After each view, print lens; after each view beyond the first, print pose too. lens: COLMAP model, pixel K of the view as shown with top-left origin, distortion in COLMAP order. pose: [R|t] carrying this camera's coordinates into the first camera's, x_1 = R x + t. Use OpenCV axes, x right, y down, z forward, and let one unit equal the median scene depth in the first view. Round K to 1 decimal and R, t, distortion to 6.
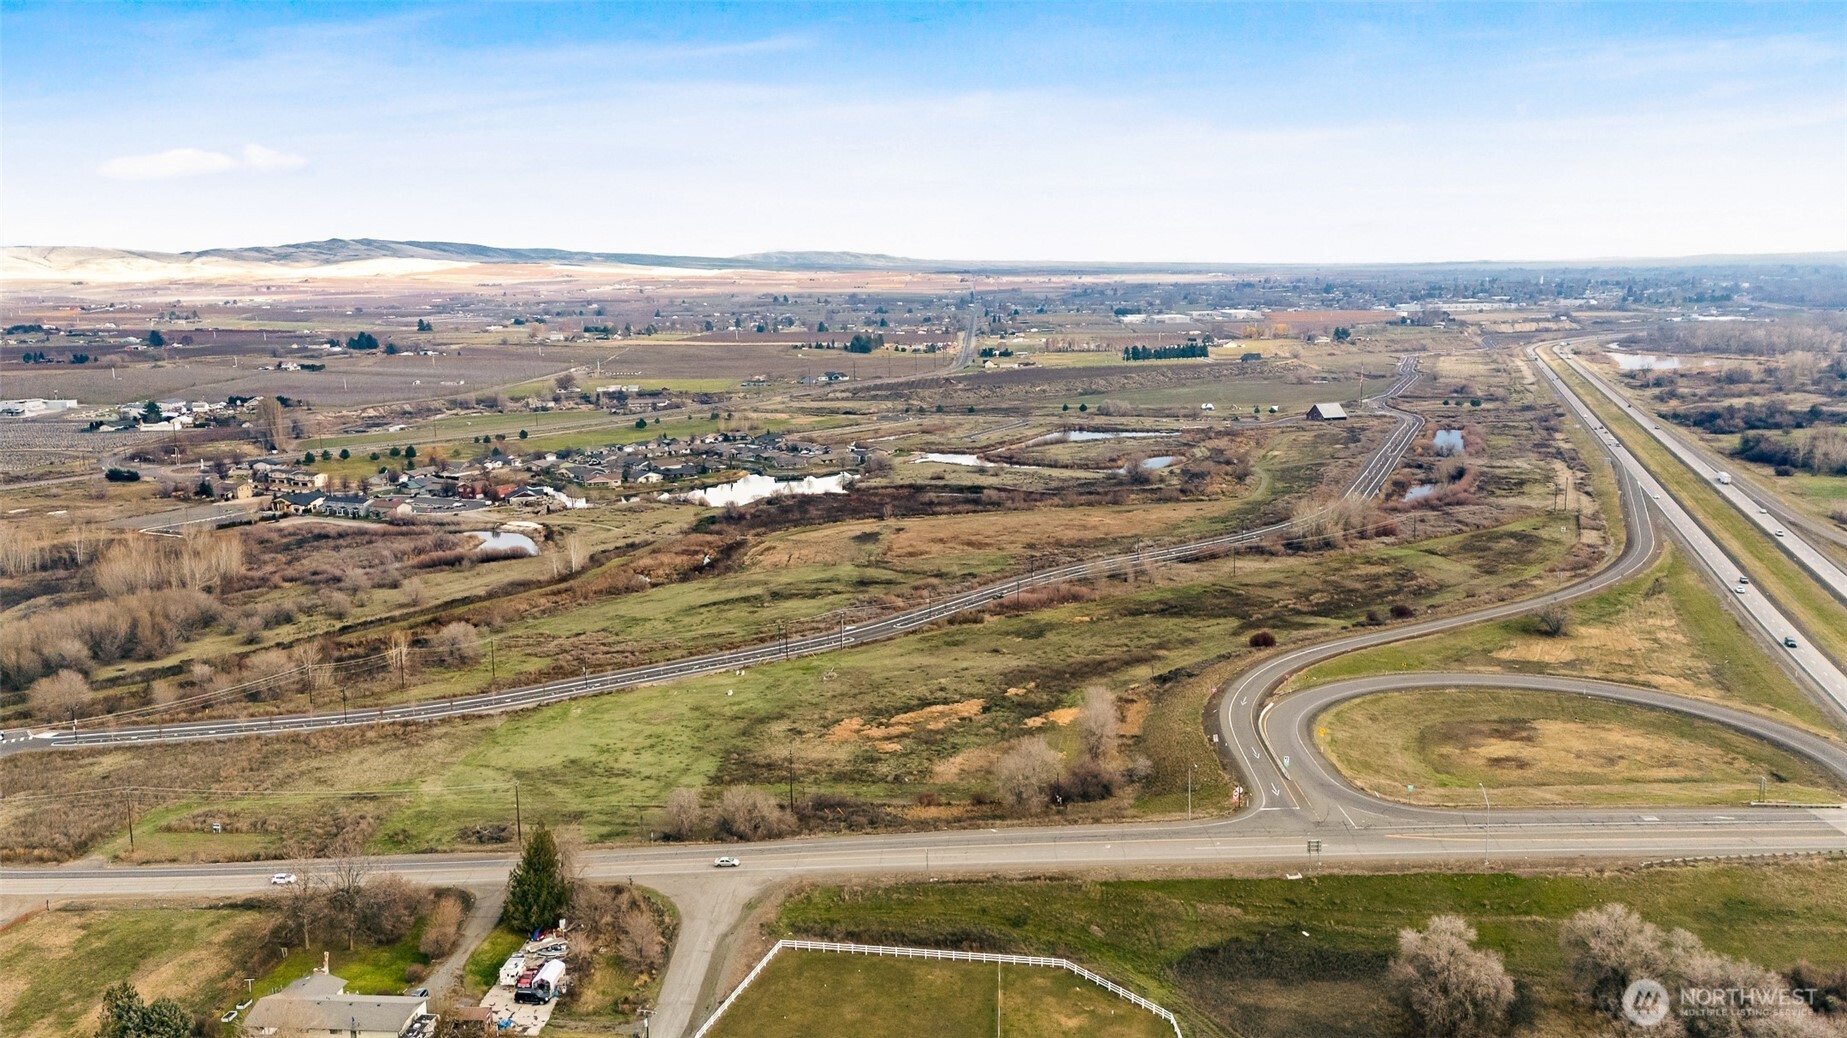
lens RADIAL K [[1347.3, 0, 905.1], [0, 1347.3, 520.3], [0, 0, 1]] dist [0.091384, -0.116422]
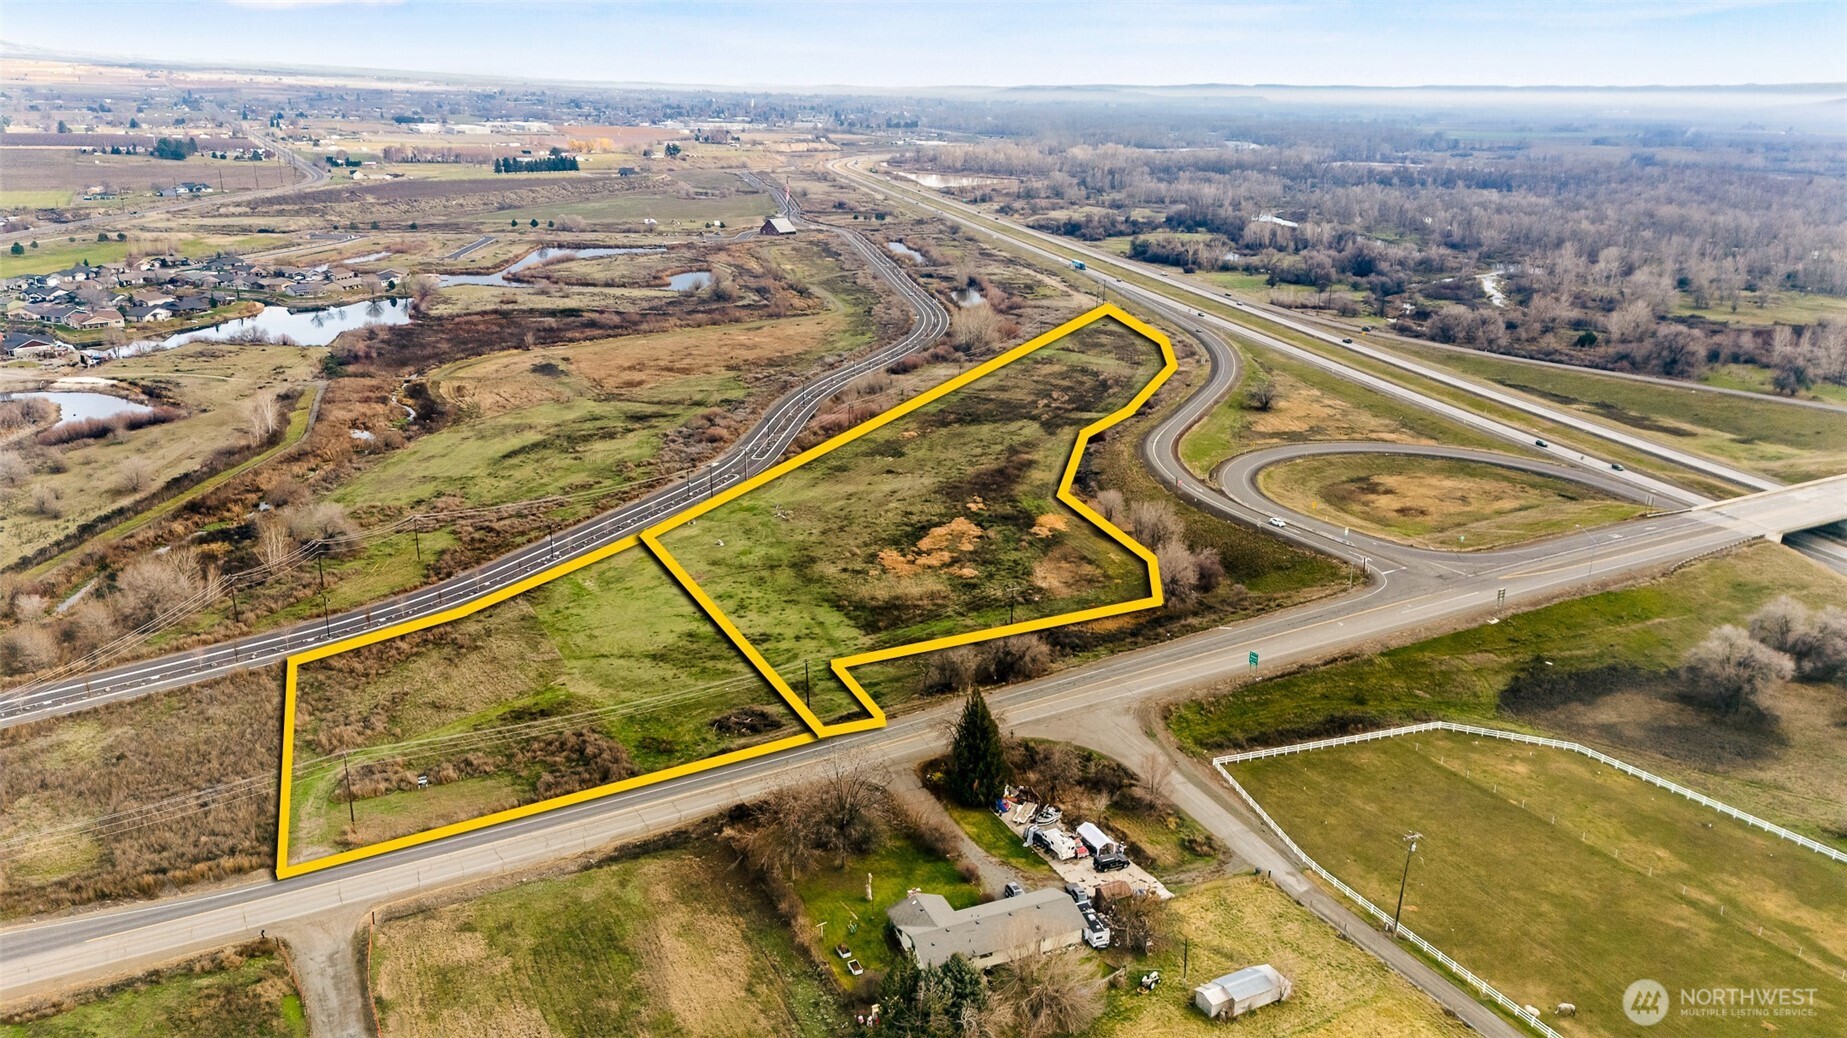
lens RADIAL K [[1347.3, 0, 905.1], [0, 1347.3, 520.3], [0, 0, 1]] dist [0.091384, -0.116422]
pose [[0.872233, -0.117853, 0.474680, -0.110915], [0.055221, 0.988058, 0.143846, -0.002074], [-0.485964, -0.099255, 0.868325, 0.042238]]
